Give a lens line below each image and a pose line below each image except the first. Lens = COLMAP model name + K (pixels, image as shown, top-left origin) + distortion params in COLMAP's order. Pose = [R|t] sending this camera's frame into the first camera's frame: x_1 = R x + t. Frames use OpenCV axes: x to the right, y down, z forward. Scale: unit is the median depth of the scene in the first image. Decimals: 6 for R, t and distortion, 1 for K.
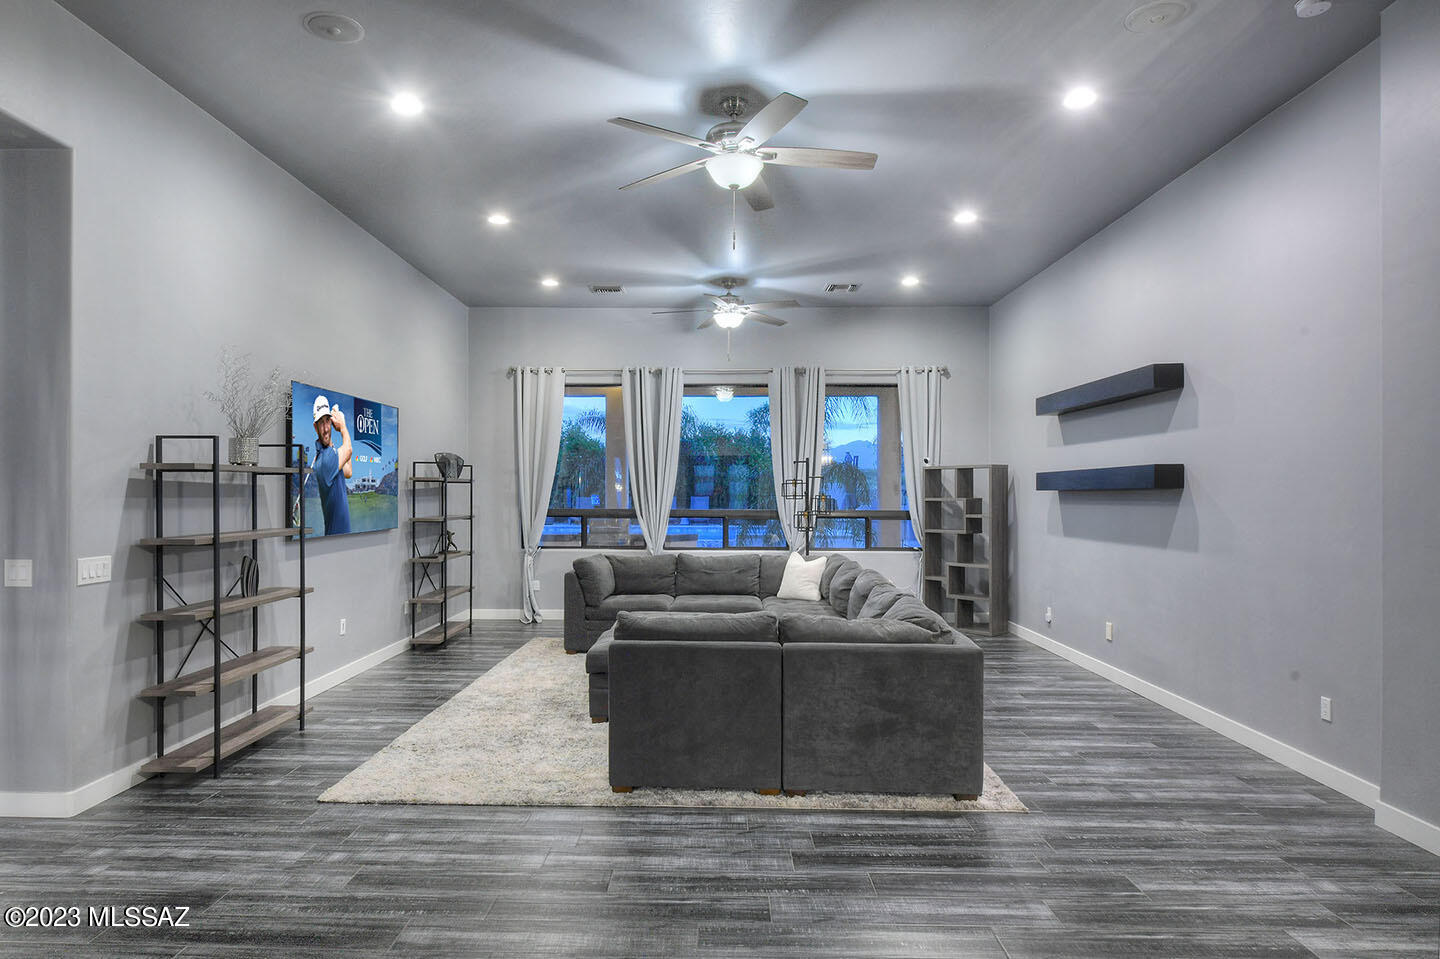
lens RADIAL K [[863.6, 0, 719.7], [0, 863.6, 510.1], [0, 0, 1]] dist [0.024328, 0.000225]
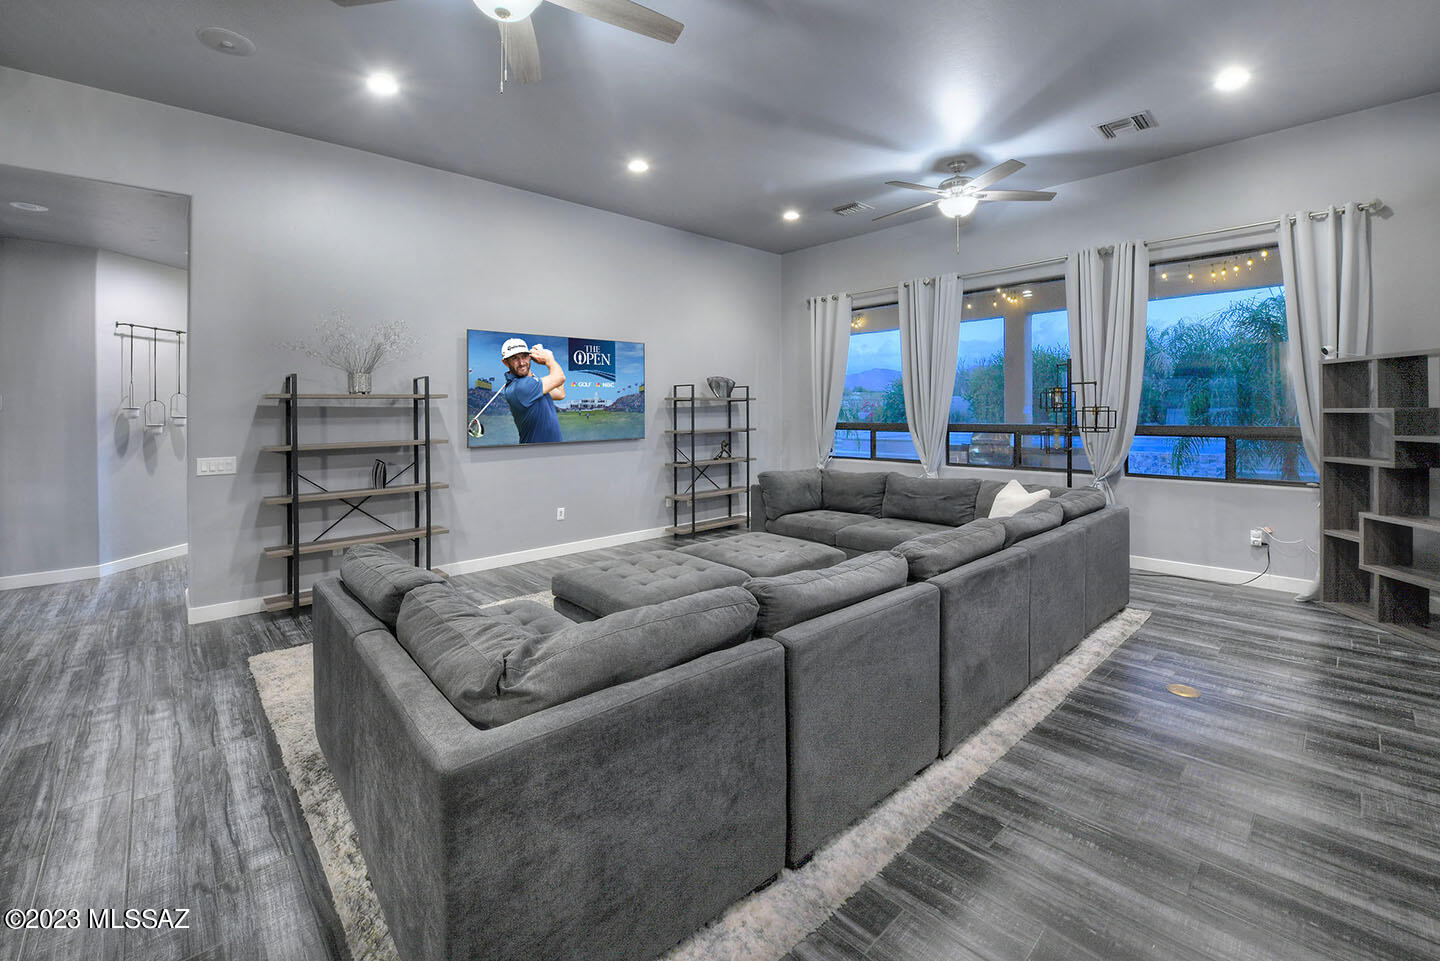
lens RADIAL K [[595.2, 0, 717.5], [0, 595.2, 421.1], [0, 0, 1]] dist [-0.016627, 0.000204]
pose [[0.682428, 0.001536, -0.730952, 0.374183], [-0.000693, 0.999999, 0.001454, -0.006815], [0.730953, -0.000485, 0.682428, 0.552133]]
